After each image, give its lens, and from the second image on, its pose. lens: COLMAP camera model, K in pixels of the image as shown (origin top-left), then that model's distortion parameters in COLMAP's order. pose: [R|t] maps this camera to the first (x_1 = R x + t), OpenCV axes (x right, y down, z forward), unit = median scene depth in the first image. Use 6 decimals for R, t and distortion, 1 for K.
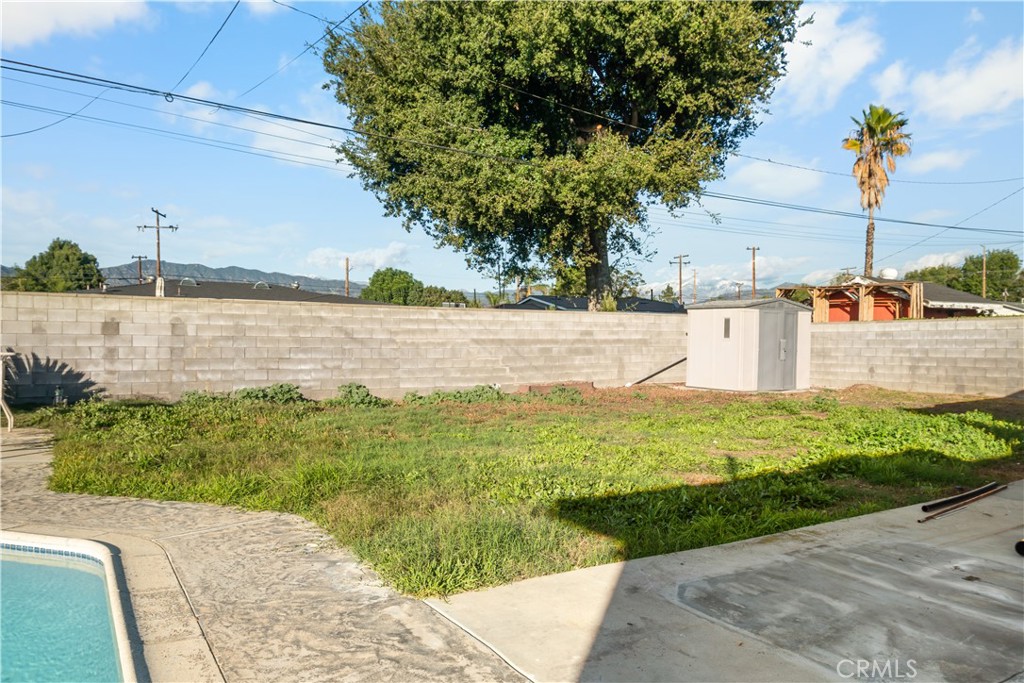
lens RADIAL K [[711.0, 0, 513.2], [0, 711.0, 343.0], [0, 0, 1]] dist [-0.003364, -0.008109]
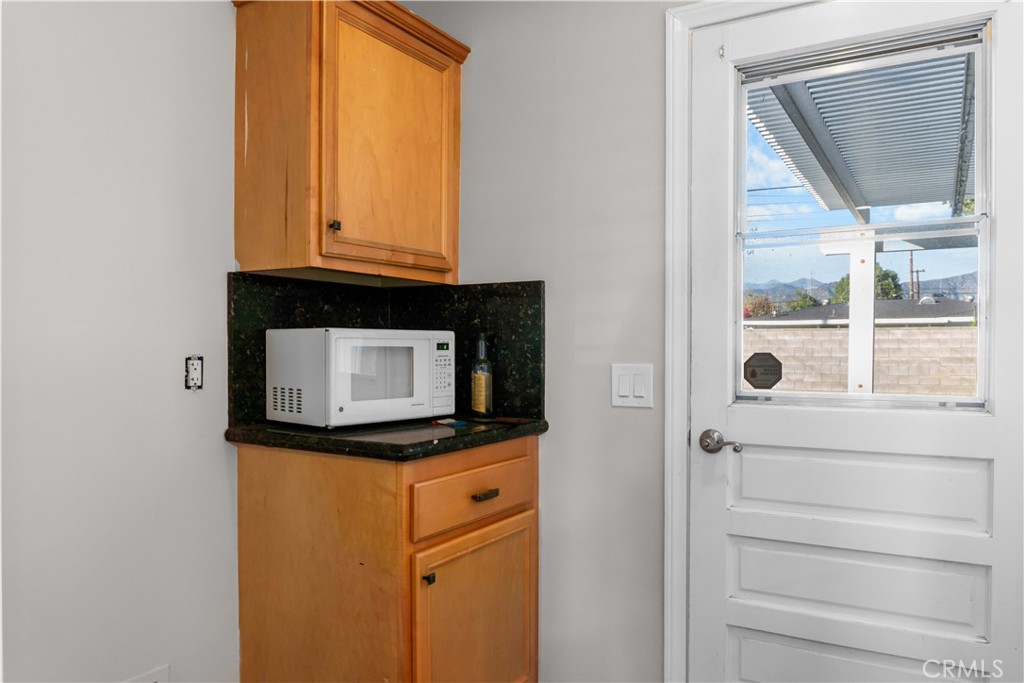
lens RADIAL K [[711.0, 0, 513.9], [0, 711.0, 346.0], [0, 0, 1]] dist [-0.003364, -0.008109]
pose [[0.458512, -0.005490, -0.888671, 0.507573], [-0.001923, 0.999972, -0.007170, -0.012516], [0.888686, 0.004996, 0.458489, -0.004141]]
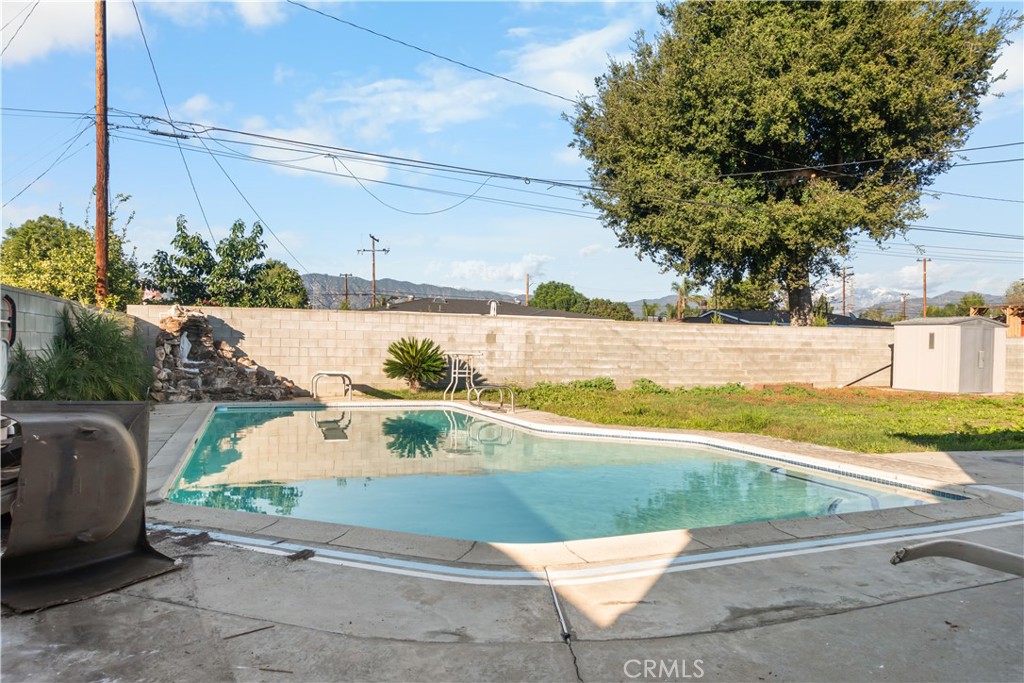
lens RADIAL K [[711.0, 0, 513.9], [0, 711.0, 342.9], [0, 0, 1]] dist [-0.003364, -0.008109]
pose [[0.983276, 0.007965, -0.181946, -0.174922], [-0.010426, 0.999867, -0.012573, 0.005003], [0.181821, 0.014260, 0.983228, -0.315885]]
